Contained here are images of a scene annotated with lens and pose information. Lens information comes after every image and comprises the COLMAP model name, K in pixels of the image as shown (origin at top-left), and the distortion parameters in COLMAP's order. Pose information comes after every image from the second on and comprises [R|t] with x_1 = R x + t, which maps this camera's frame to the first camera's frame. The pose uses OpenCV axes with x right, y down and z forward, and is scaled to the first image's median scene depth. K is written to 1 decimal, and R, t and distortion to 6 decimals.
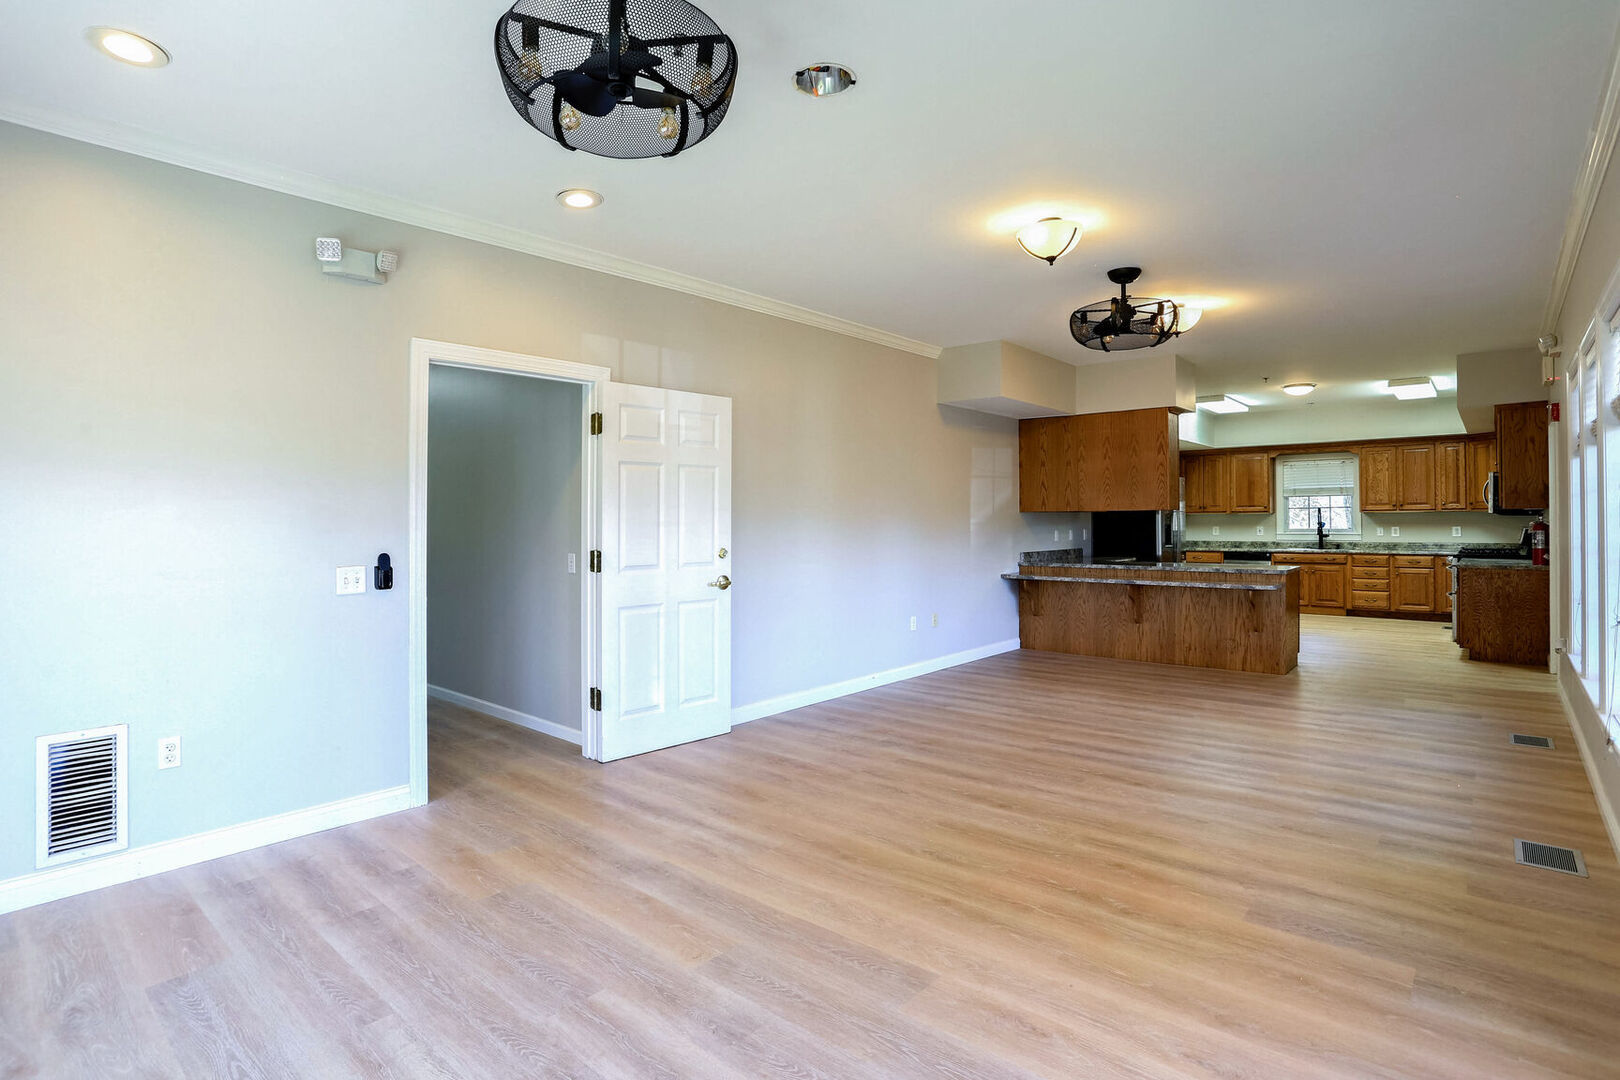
lens RADIAL K [[815.0, 0, 785.2], [0, 815.0, 516.3], [0, 0, 1]] dist [-0.026197, 0.001327]
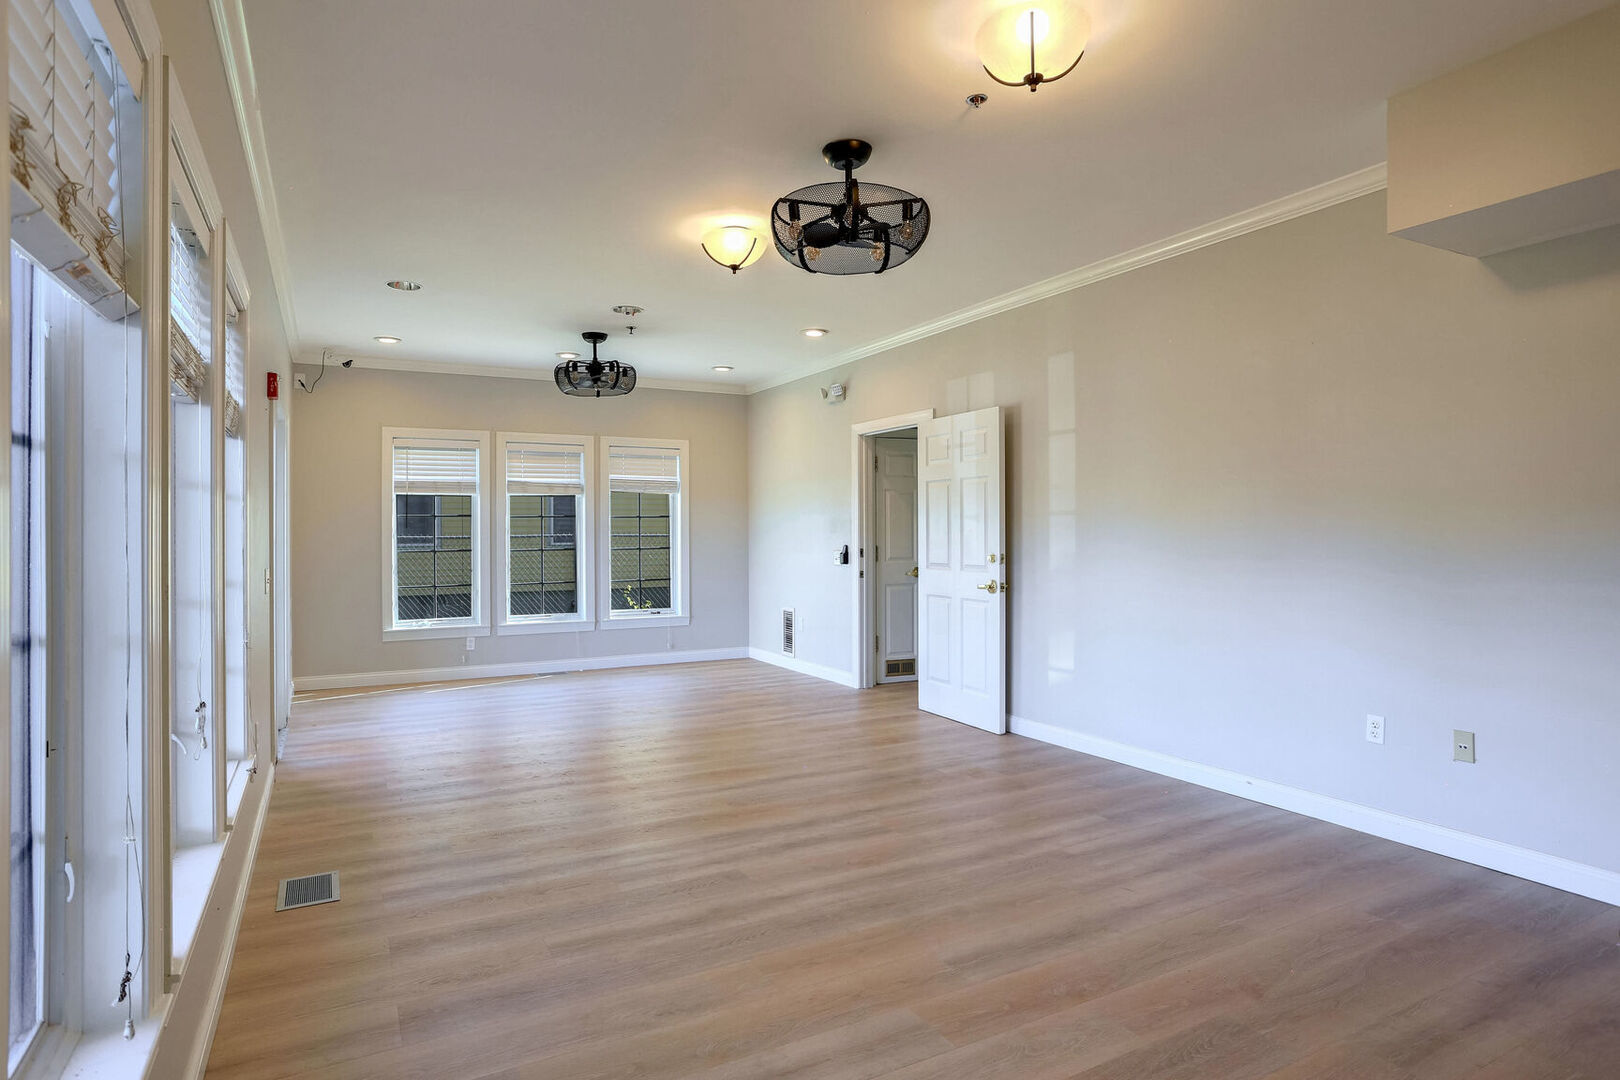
lens RADIAL K [[815.0, 0, 785.2], [0, 815.0, 516.3], [0, 0, 1]] dist [-0.026197, 0.001327]
pose [[-0.328772, -0.005771, -0.944392, 1.331945], [0.019485, 0.999727, -0.012892, 0.000280], [0.944208, -0.022640, -0.328570, 1.473736]]
